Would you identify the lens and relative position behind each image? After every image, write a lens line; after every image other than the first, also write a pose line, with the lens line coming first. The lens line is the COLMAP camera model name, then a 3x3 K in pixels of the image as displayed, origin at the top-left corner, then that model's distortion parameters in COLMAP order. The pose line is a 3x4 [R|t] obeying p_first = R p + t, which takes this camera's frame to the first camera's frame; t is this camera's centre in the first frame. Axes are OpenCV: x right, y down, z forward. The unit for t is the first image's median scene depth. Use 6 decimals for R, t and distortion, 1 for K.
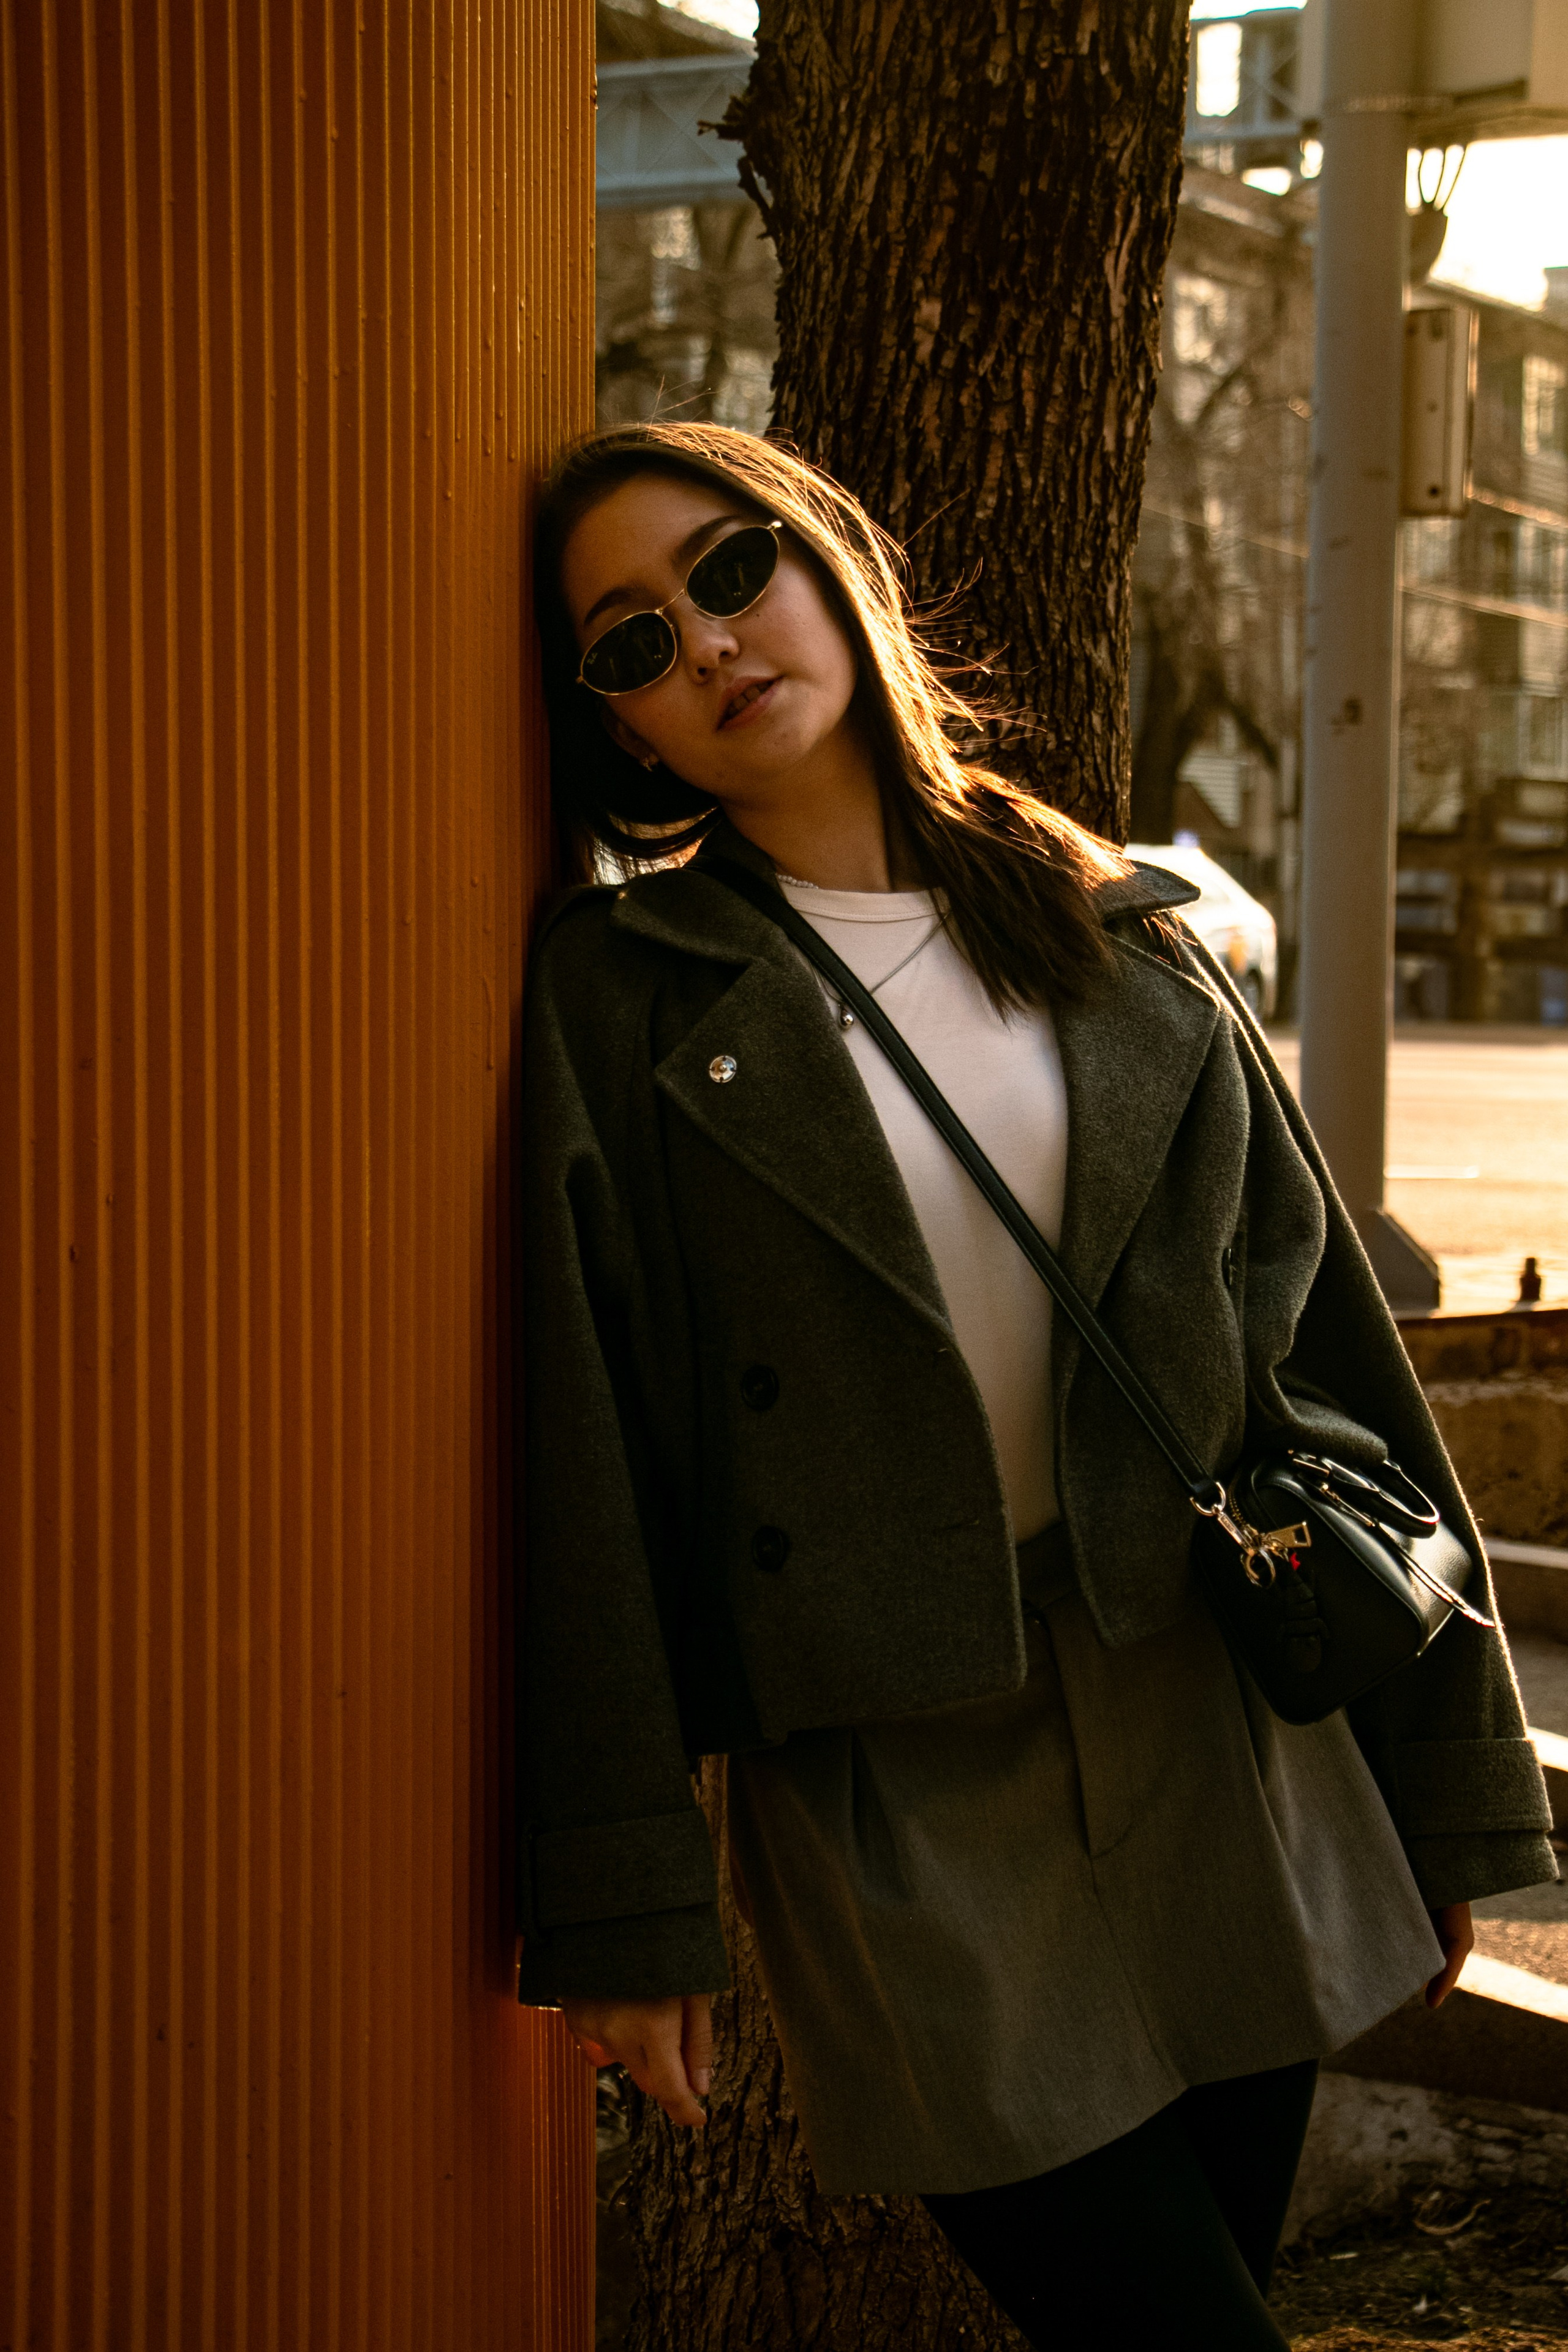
lens RADIAL K [[5160.0, 0, 766.3], [0, 5160.0, 1173.9], [0, 0, 1]] dist [0.143761, 1.007967]
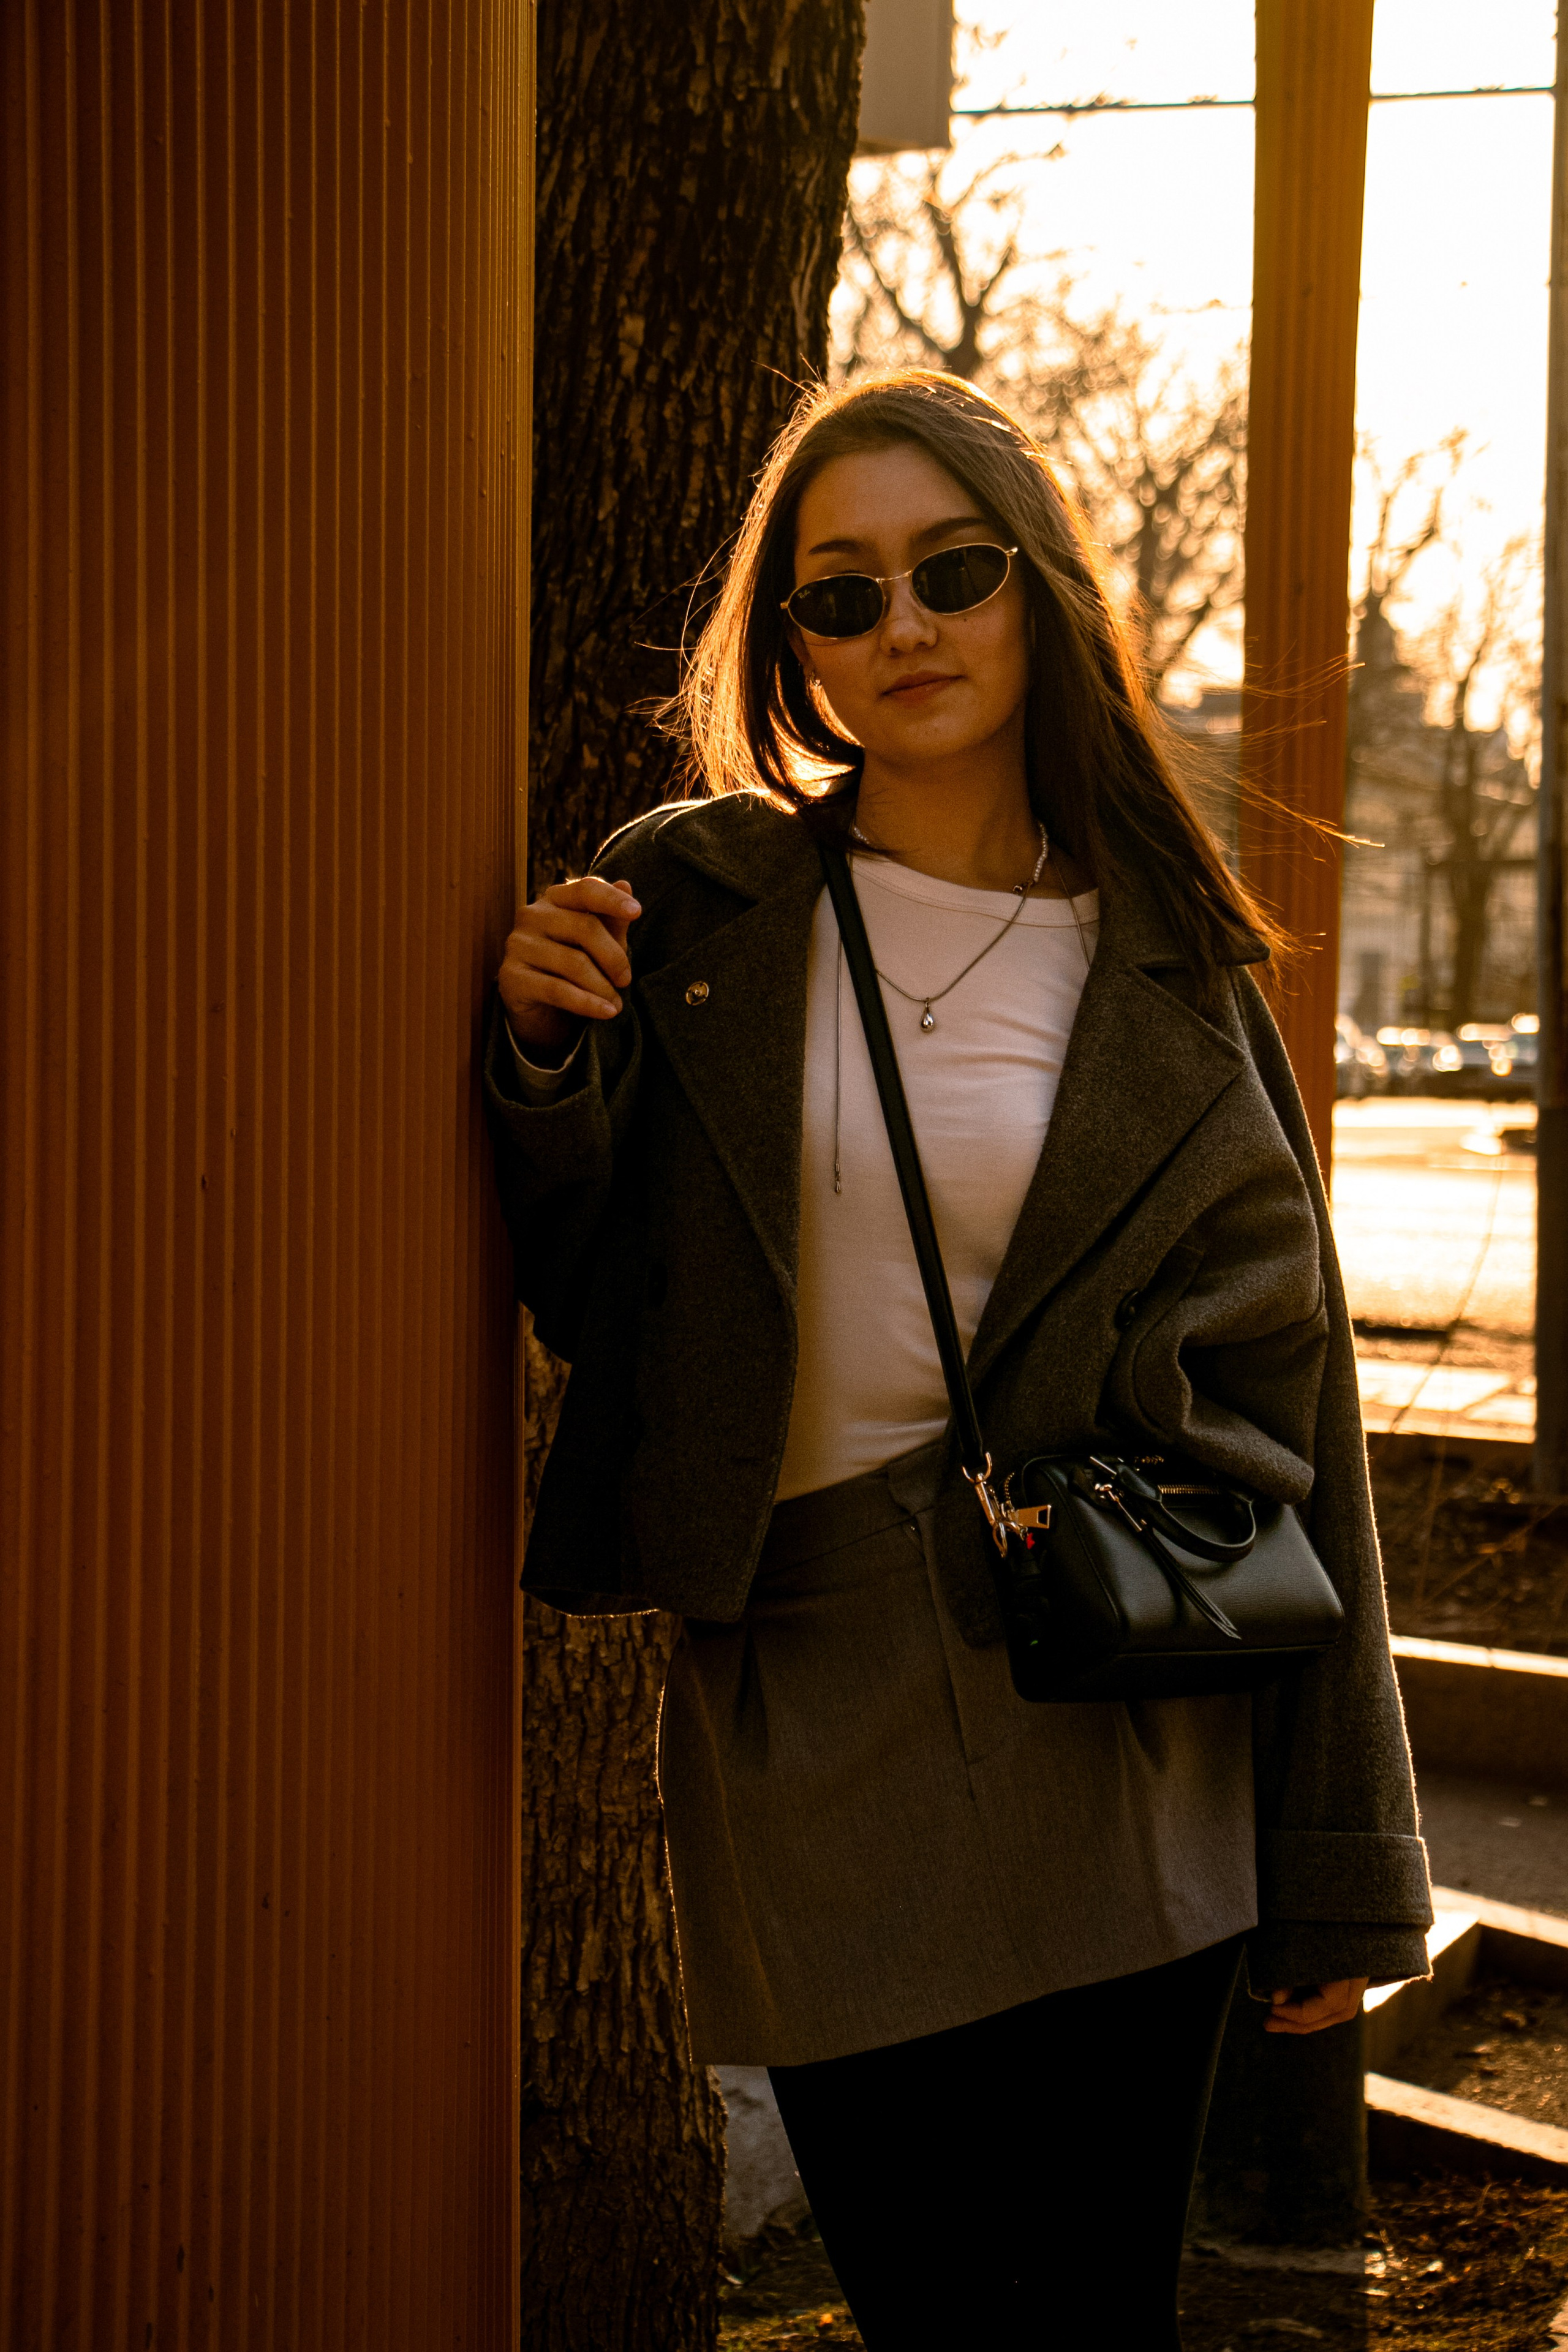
lens RADIAL K [[5484.1, 0, 786.8], [0, 5484.1, 1171.8], [0, 0, 1]] dist [0.194965, 0.946328]
pose [[0.984267, 0.007146, 0.176545, -0.132670], [-0.005434, 0.999933, -0.010183, 0.014767], [-0.176606, 0.009064, 0.984240, -0.096148]]
